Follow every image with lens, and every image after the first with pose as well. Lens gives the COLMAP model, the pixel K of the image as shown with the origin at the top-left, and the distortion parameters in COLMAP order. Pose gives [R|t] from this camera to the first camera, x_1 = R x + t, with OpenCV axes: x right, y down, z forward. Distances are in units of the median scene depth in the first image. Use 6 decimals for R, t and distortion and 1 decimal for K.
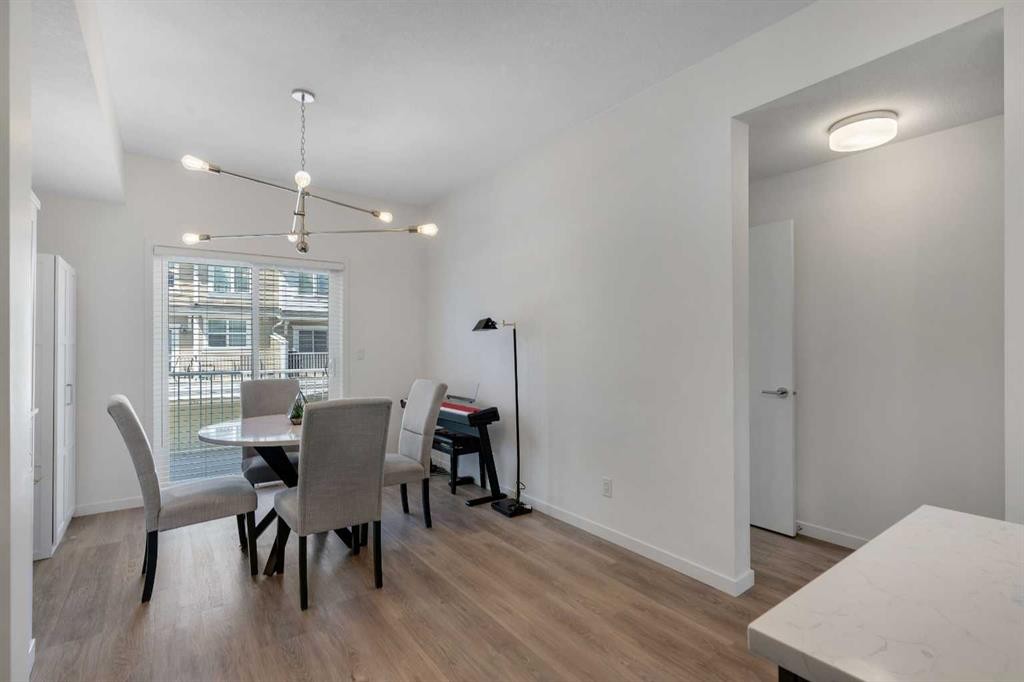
lens RADIAL K [[479.7, 0, 513.4], [0, 479.7, 339.8], [0, 0, 1]] dist [0.004056, 0.000325]
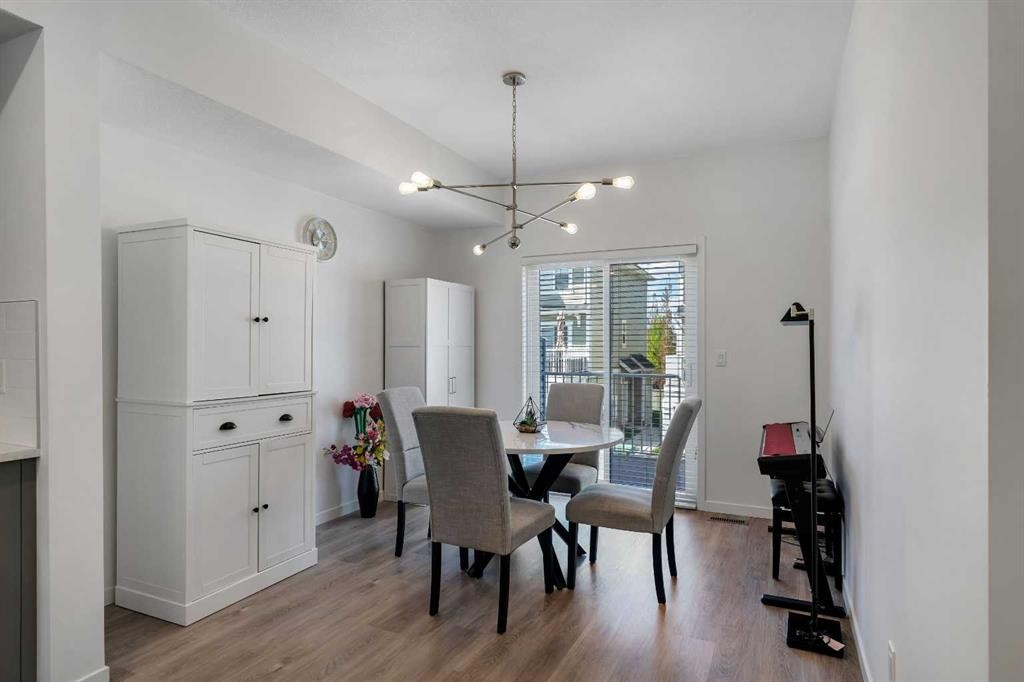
lens RADIAL K [[590.4, 0, 501.5], [0, 590.4, 341.8], [0, 0, 1]] dist [0.000080, 0.001192]
pose [[0.484355, -0.003220, -0.874865, 0.553523], [0.000635, 0.999994, -0.003330, 0.003102], [0.874871, 0.001058, 0.484355, 0.434660]]
